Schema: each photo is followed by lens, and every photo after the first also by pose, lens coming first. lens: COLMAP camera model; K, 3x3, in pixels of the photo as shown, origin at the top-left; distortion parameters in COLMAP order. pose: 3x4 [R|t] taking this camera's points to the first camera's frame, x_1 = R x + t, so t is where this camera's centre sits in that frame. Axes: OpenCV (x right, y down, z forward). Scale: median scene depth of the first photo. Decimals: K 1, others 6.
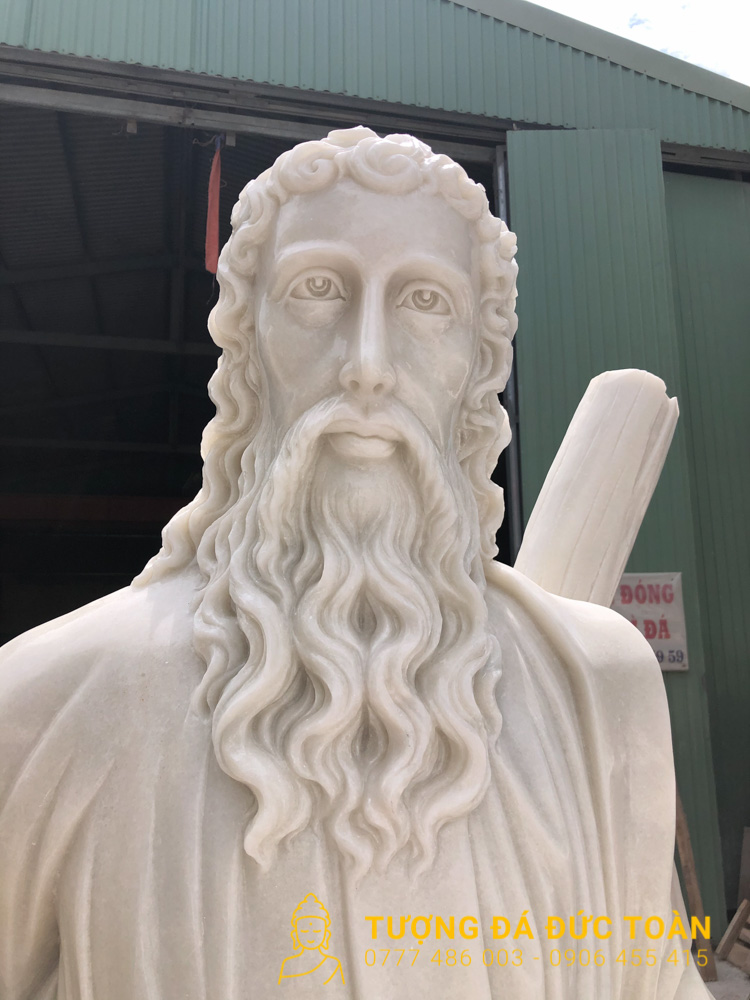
lens RADIAL K [[829.3, 0, 361.3], [0, 829.3, 497.8], [0, 0, 1]] dist [0.002341, 0.002485]
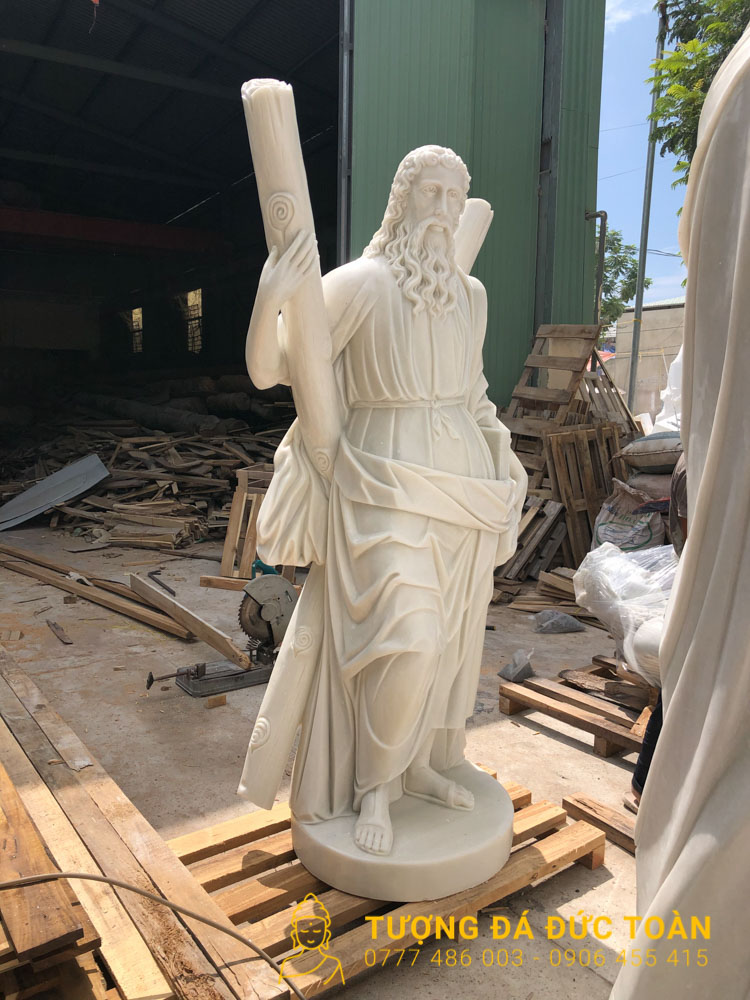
lens RADIAL K [[826.7, 0, 375.0], [0, 826.7, 500.0], [0, 0, 1]] dist [0.004160, -0.005269]
pose [[0.953274, -0.002950, 0.302092, -1.580377], [-0.091236, 0.950452, 0.297182, 0.031245], [-0.288001, -0.310857, 0.905772, -3.212316]]
